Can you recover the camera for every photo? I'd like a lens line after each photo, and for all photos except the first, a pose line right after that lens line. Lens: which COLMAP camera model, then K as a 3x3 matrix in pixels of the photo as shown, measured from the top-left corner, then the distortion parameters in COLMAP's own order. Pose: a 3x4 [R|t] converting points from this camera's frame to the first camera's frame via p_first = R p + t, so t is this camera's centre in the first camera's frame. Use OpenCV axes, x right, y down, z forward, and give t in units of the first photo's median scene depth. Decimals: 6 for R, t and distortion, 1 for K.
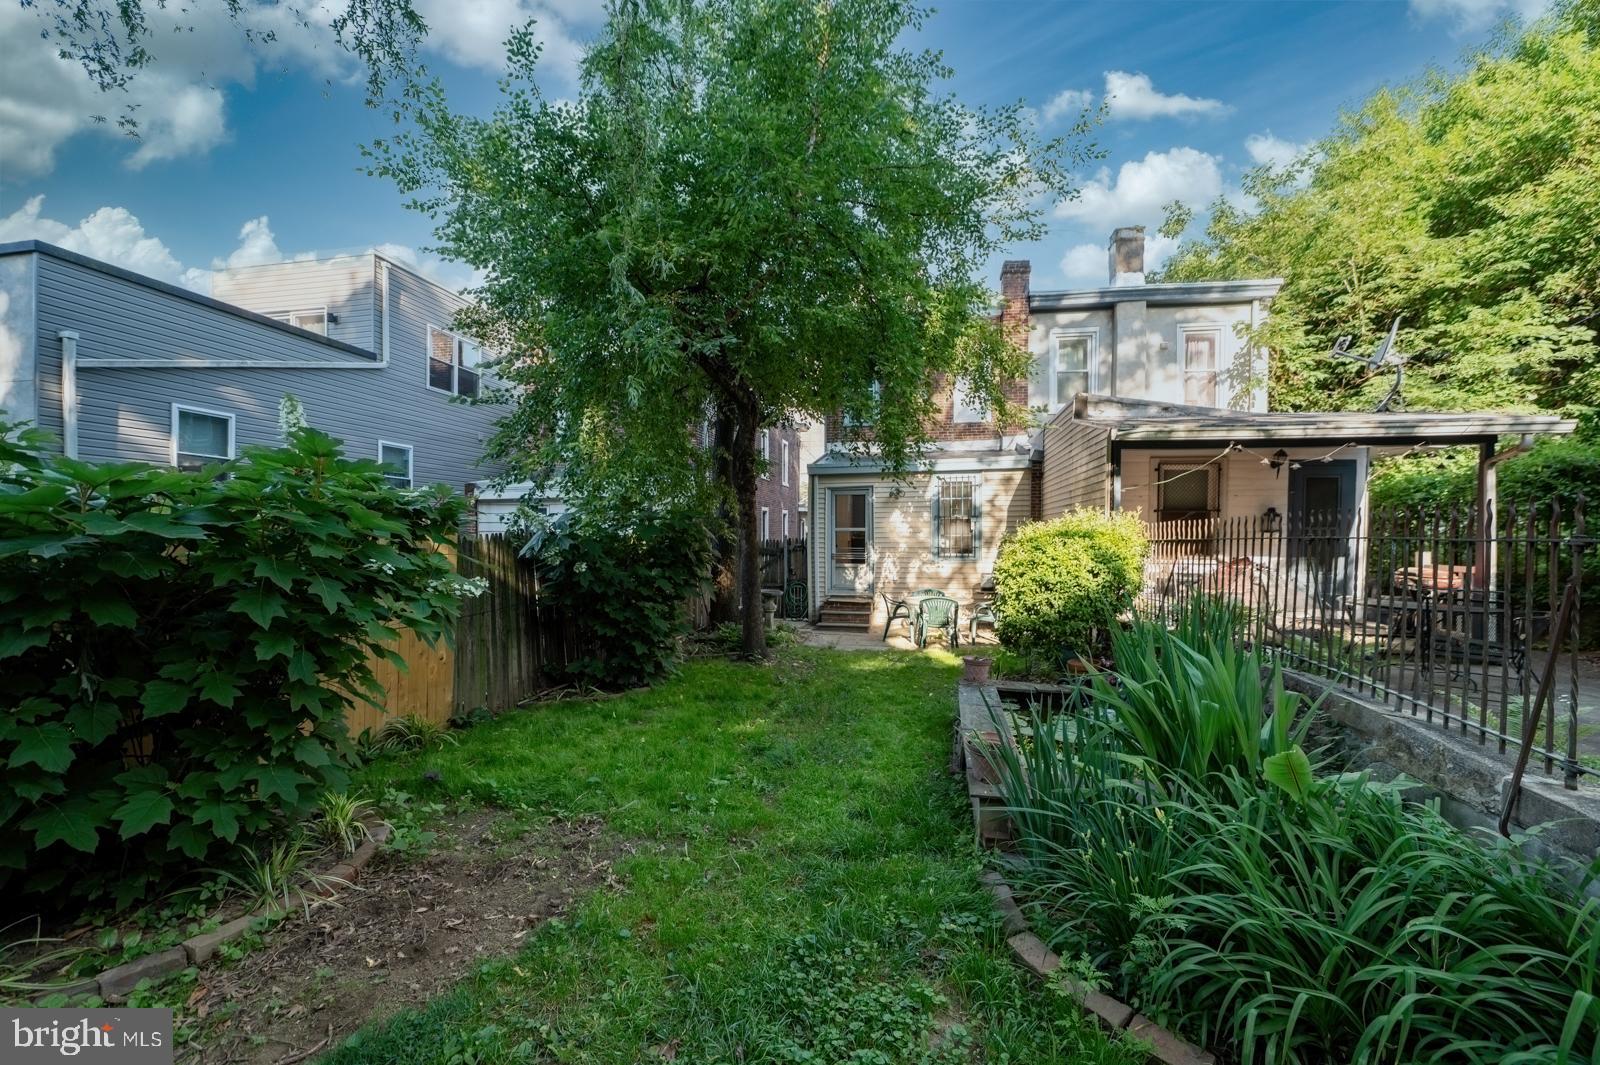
lens RADIAL K [[649.3, 0, 790.1], [0, 649.3, 559.9], [0, 0, 1]] dist [-0.004264, -0.000194]
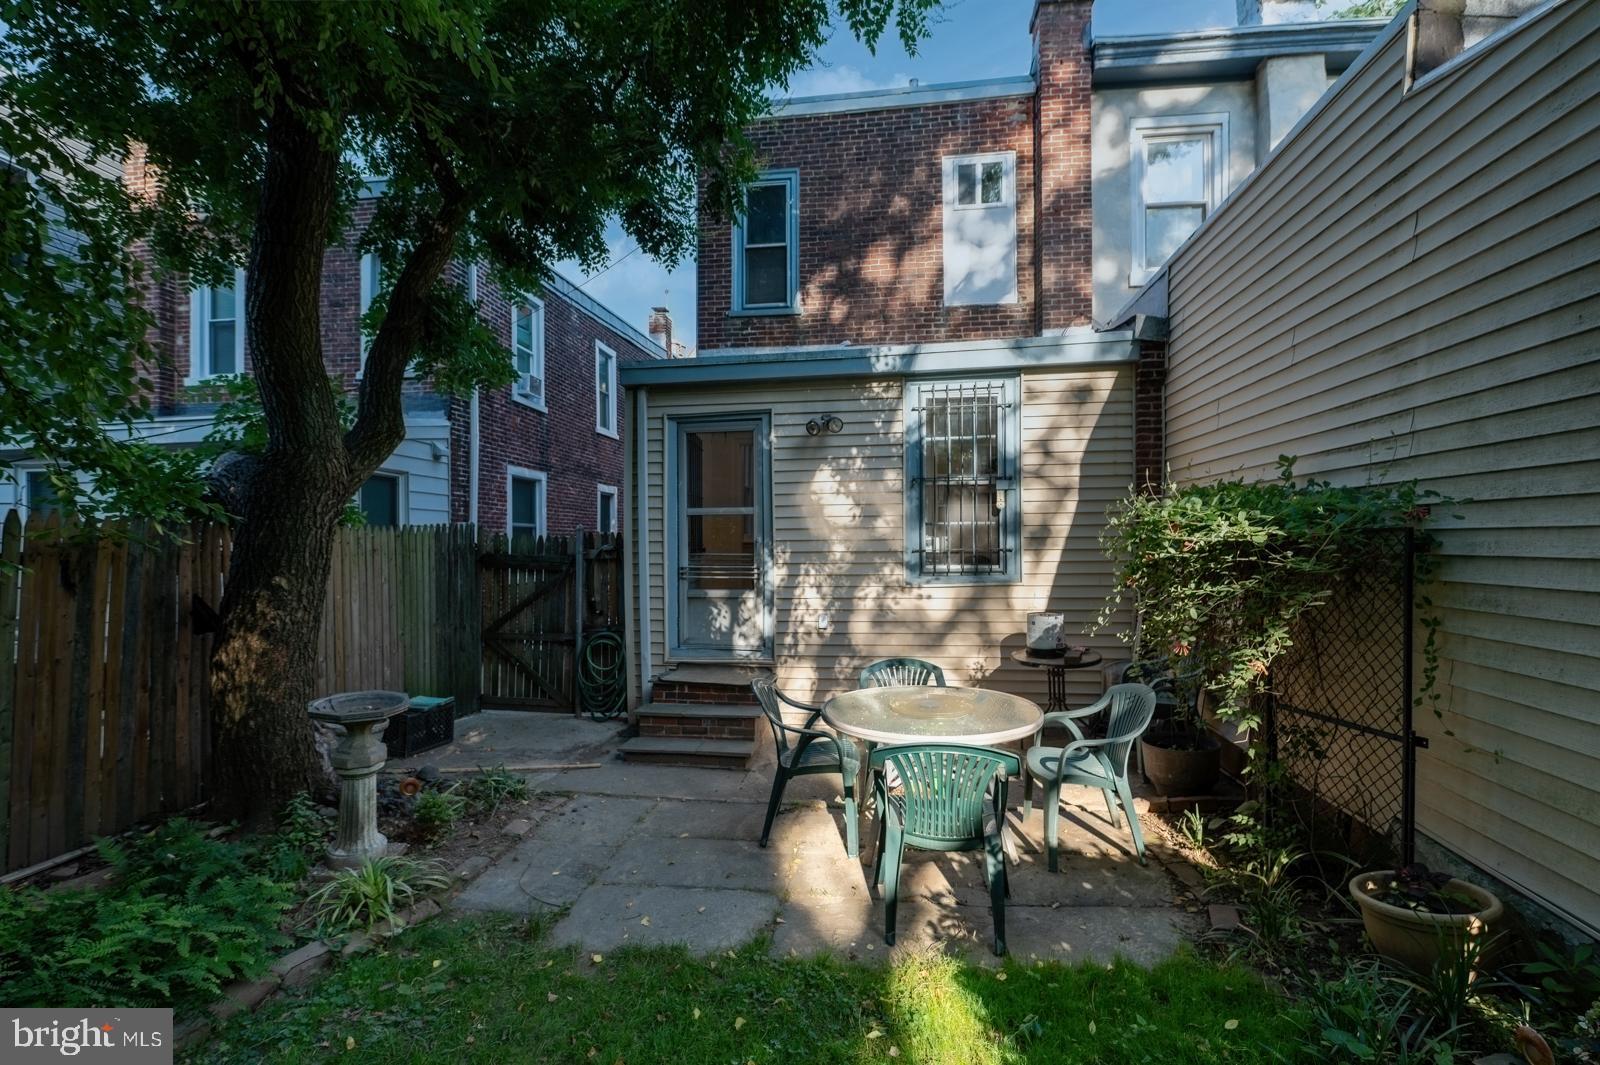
lens RADIAL K [[689.3, 0, 791.9], [0, 689.3, 540.1], [0, 0, 1]] dist [-0.008994, -0.000199]
pose [[0.997972, 0.000630, 0.063652, 0.112235], [0.002785, 0.998562, -0.053546, -0.002913], [-0.063594, 0.053615, 0.996535, 0.542019]]
